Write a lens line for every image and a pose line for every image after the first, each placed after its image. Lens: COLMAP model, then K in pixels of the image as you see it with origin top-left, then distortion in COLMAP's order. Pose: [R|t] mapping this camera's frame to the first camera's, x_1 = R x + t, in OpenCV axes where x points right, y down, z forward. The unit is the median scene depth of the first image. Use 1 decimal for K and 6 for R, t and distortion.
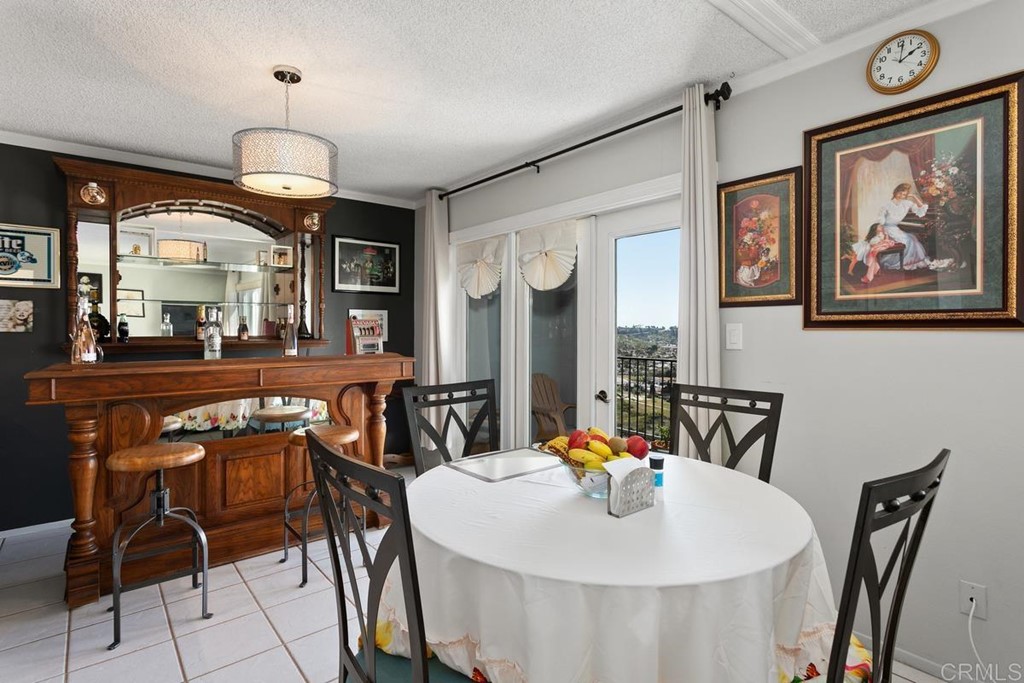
lens RADIAL K [[512.7, 0, 510.6], [0, 512.7, 335.5], [0, 0, 1]] dist [-0.009069, 0.002410]
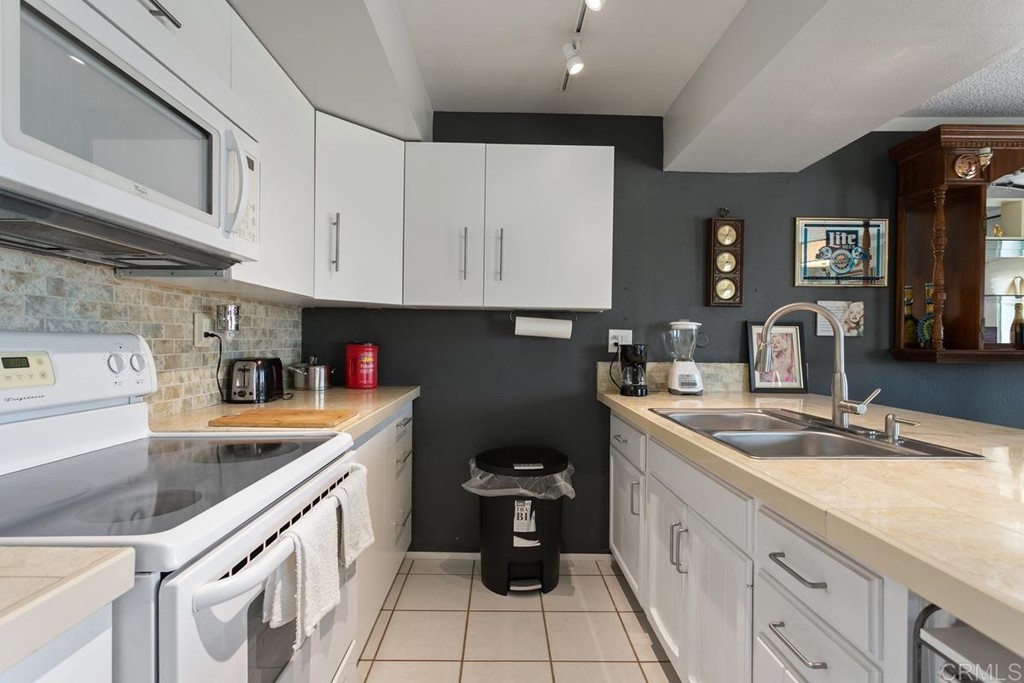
lens RADIAL K [[485.7, 0, 513.6], [0, 485.7, 342.1], [0, 0, 1]] dist [0.004425, 0.000929]
pose [[0.784407, 0.002185, -0.620243, -0.908294], [-0.009411, 0.999921, -0.008380, 0.016238], [0.620175, 0.012411, 0.784365, -0.050450]]
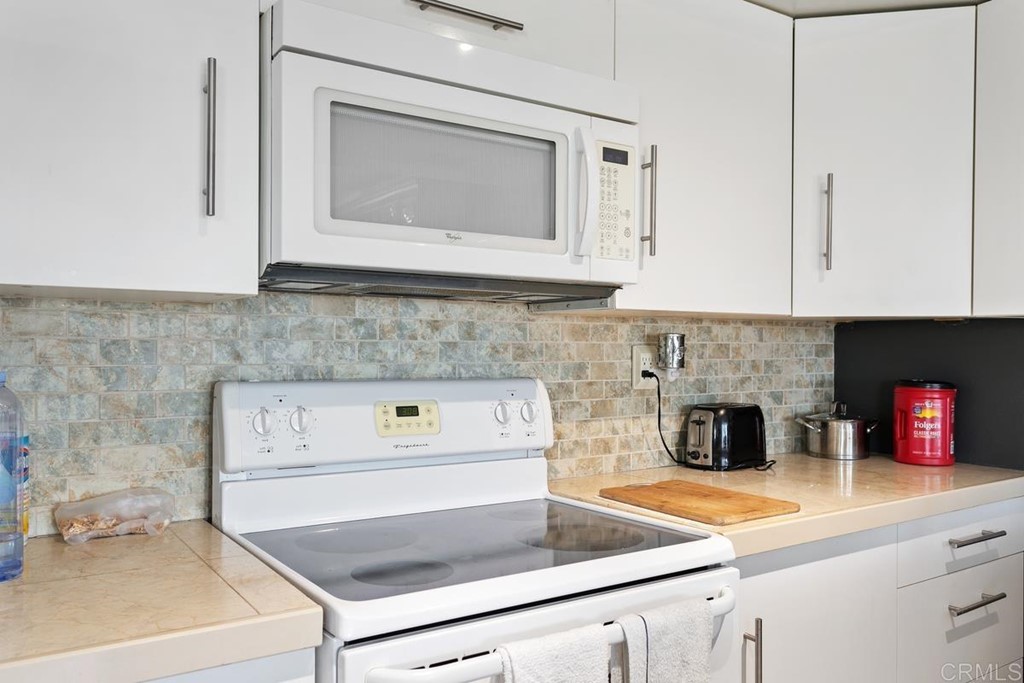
lens RADIAL K [[808.6, 0, 507.7], [0, 808.6, 357.0], [0, 0, 1]] dist [0.014039, 0.009276]
pose [[-0.096010, 0.005717, -0.995364, -0.812134], [-0.013493, 0.999884, 0.007045, -0.012244], [0.995289, 0.014107, -0.095921, 0.119533]]
